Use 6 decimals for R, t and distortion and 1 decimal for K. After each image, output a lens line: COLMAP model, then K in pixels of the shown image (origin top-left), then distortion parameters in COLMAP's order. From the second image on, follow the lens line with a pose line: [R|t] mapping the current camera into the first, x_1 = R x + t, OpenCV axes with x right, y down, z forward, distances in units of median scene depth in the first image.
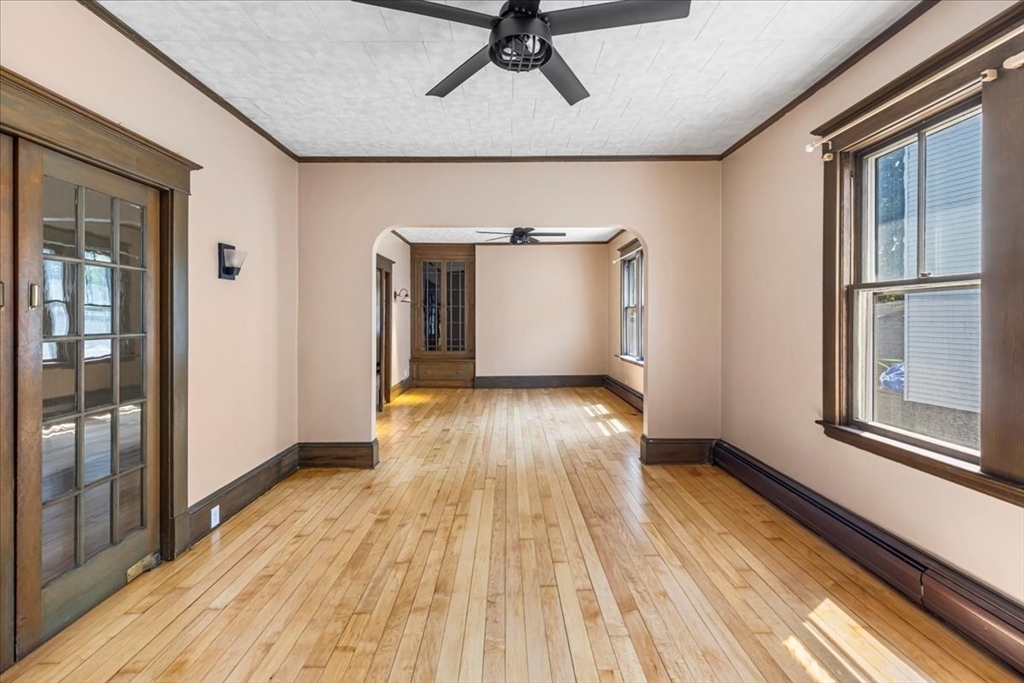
lens RADIAL K [[476.8, 0, 502.7], [0, 476.8, 324.0], [0, 0, 1]] dist [0.005745, -0.000553]
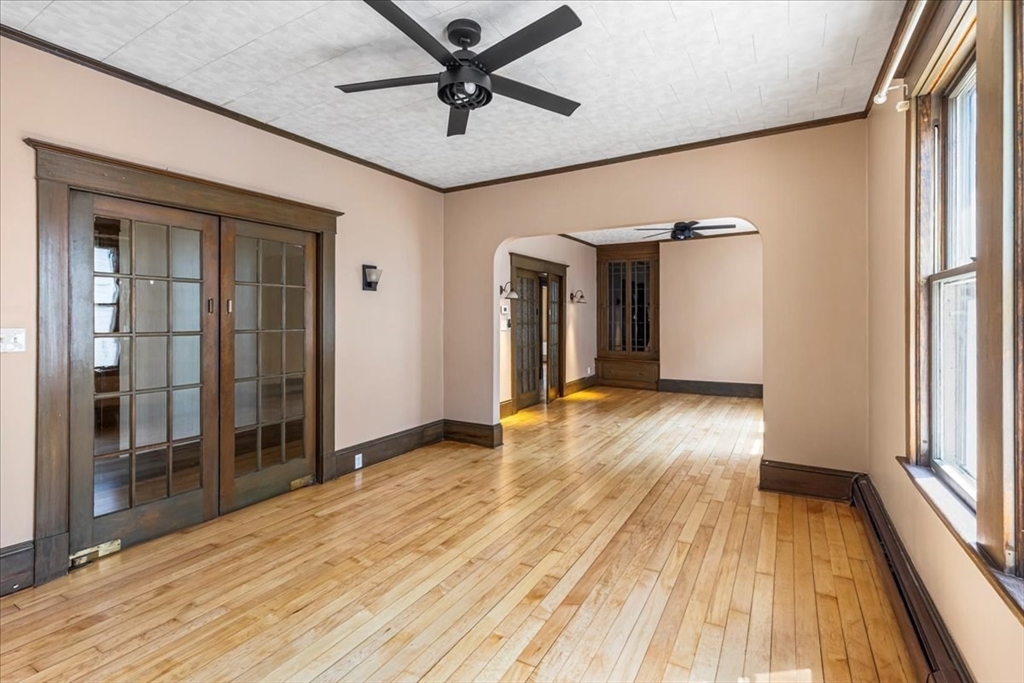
lens RADIAL K [[476.8, 0, 502.7], [0, 476.8, 324.0], [0, 0, 1]] dist [0.005745, -0.000553]
pose [[0.853980, 0.007262, -0.520255, 0.479667], [-0.006321, 0.999974, 0.003583, -0.005653], [0.520268, 0.000228, 0.854003, 0.029279]]
